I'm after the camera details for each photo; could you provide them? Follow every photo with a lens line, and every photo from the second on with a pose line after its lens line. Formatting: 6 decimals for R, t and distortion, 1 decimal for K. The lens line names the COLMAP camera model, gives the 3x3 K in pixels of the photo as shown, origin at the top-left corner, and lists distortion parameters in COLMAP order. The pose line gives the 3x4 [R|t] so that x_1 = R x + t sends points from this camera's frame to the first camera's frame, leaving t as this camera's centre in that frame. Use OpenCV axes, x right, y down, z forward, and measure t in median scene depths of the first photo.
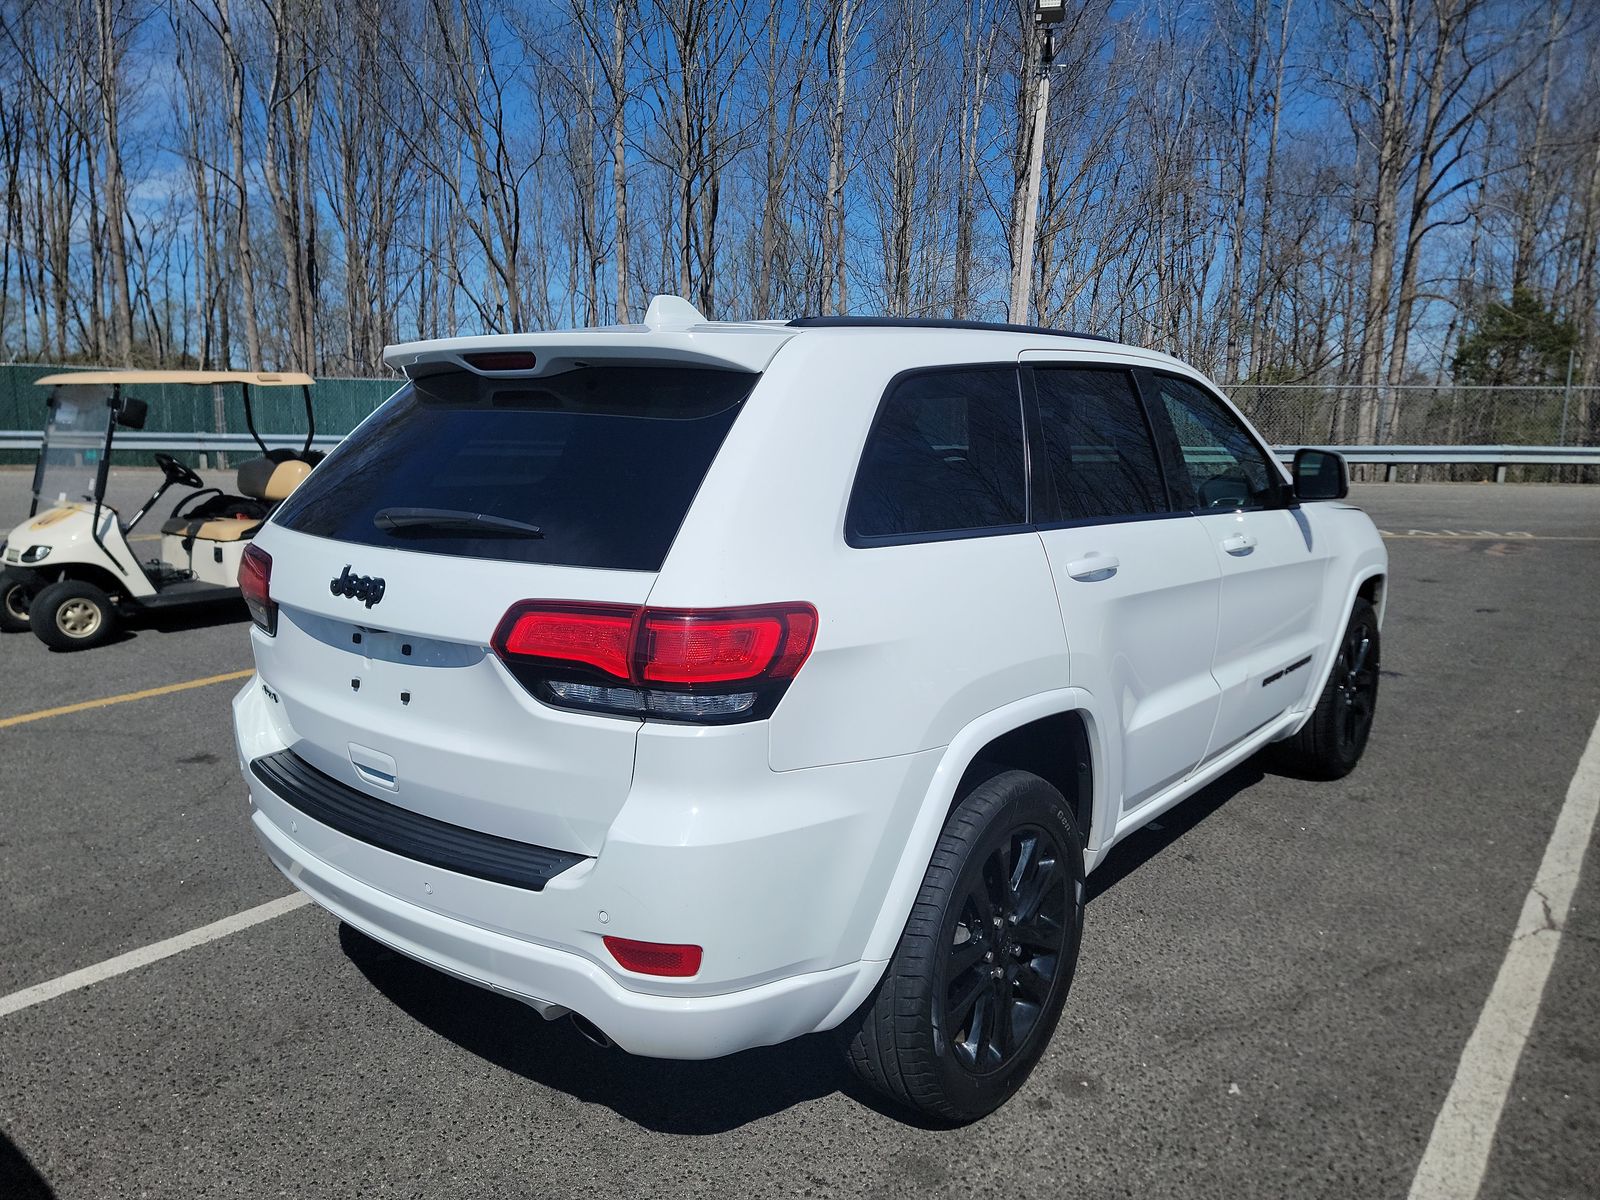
lens RADIAL K [[1135.4, 0, 804.9], [0, 1135.4, 603.9], [0, 0, 1]] dist [0.041383, -0.039438]
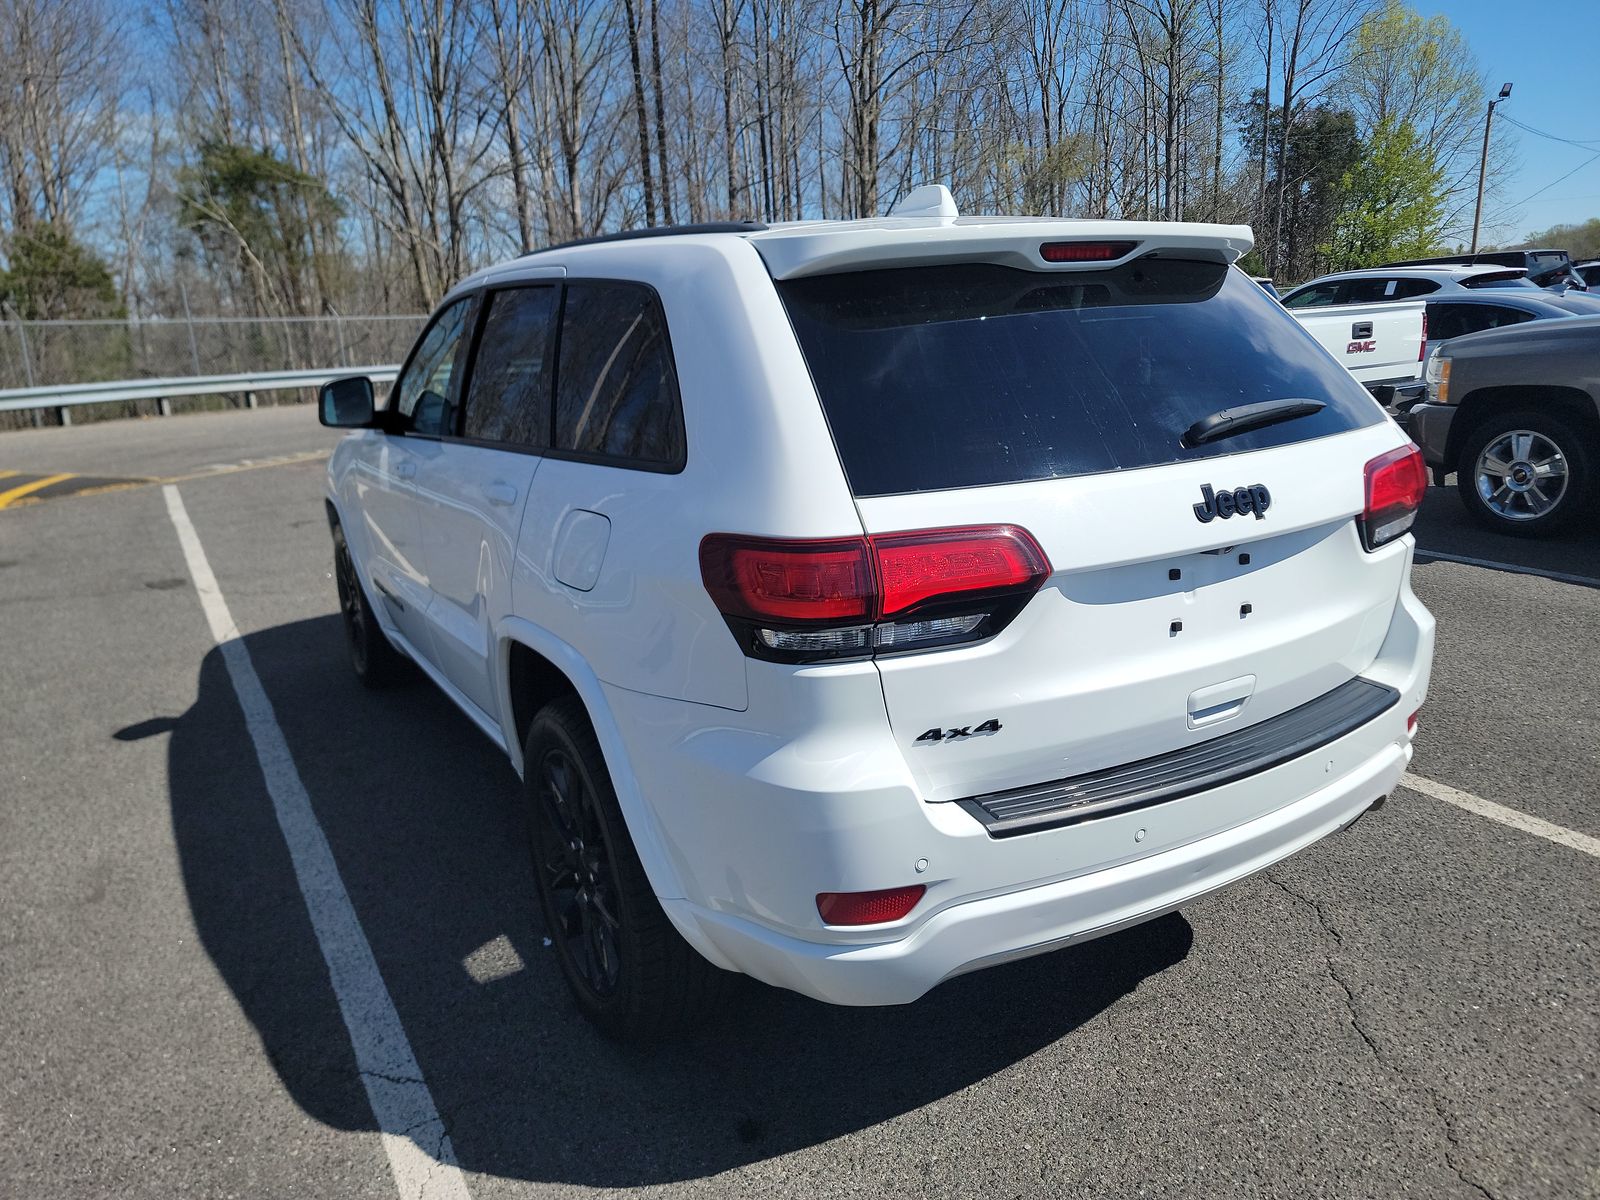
lens RADIAL K [[1135.4, 0, 806.7], [0, 1135.4, 586.1], [0, 0, 1]] dist [0.041383, -0.039438]
pose [[0.332336, -0.234001, 0.913672, -0.224757], [0.202604, 0.963831, 0.173153, -0.029308], [-0.921143, 0.127569, 0.367725, 0.167455]]
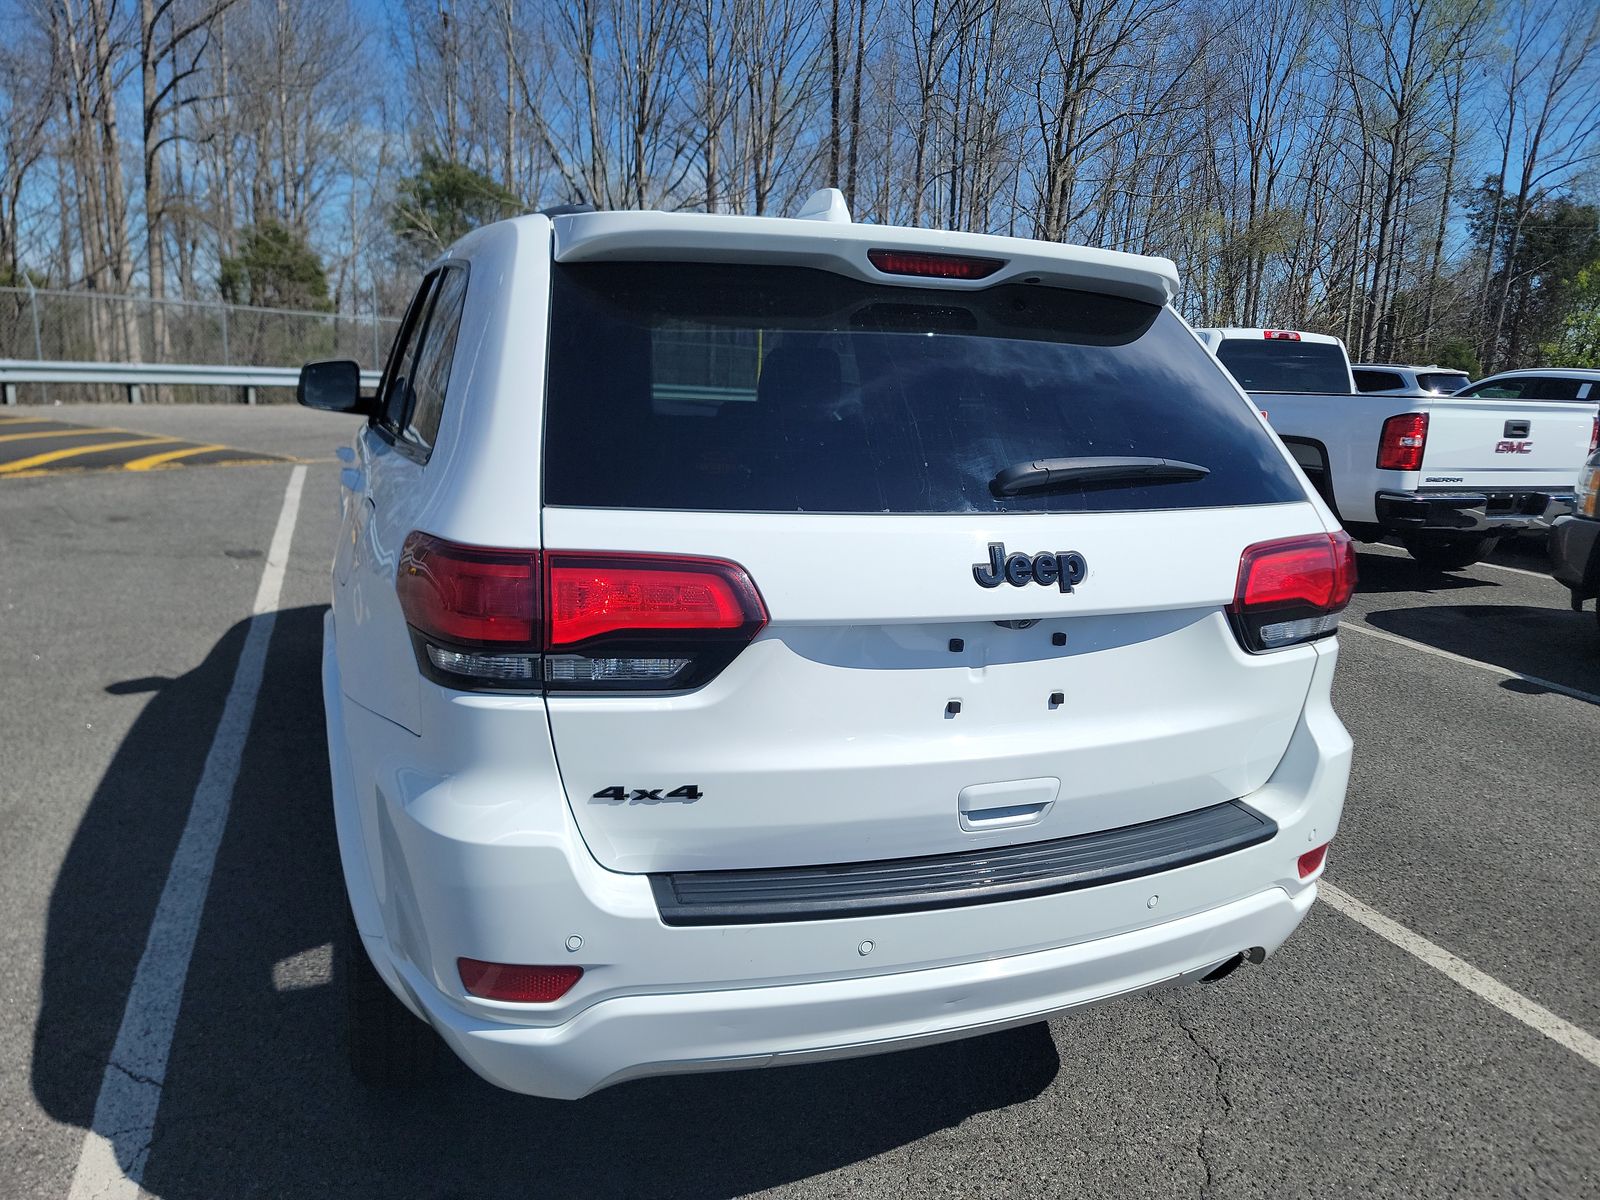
lens RADIAL K [[1135.4, 0, 796.1], [0, 1135.4, 599.3], [0, 0, 1]] dist [0.041383, -0.039438]
pose [[0.481802, -0.159110, 0.861714, -0.187593], [0.103407, 0.986830, 0.124395, -0.017496], [-0.870158, 0.029173, 0.491909, 0.130718]]
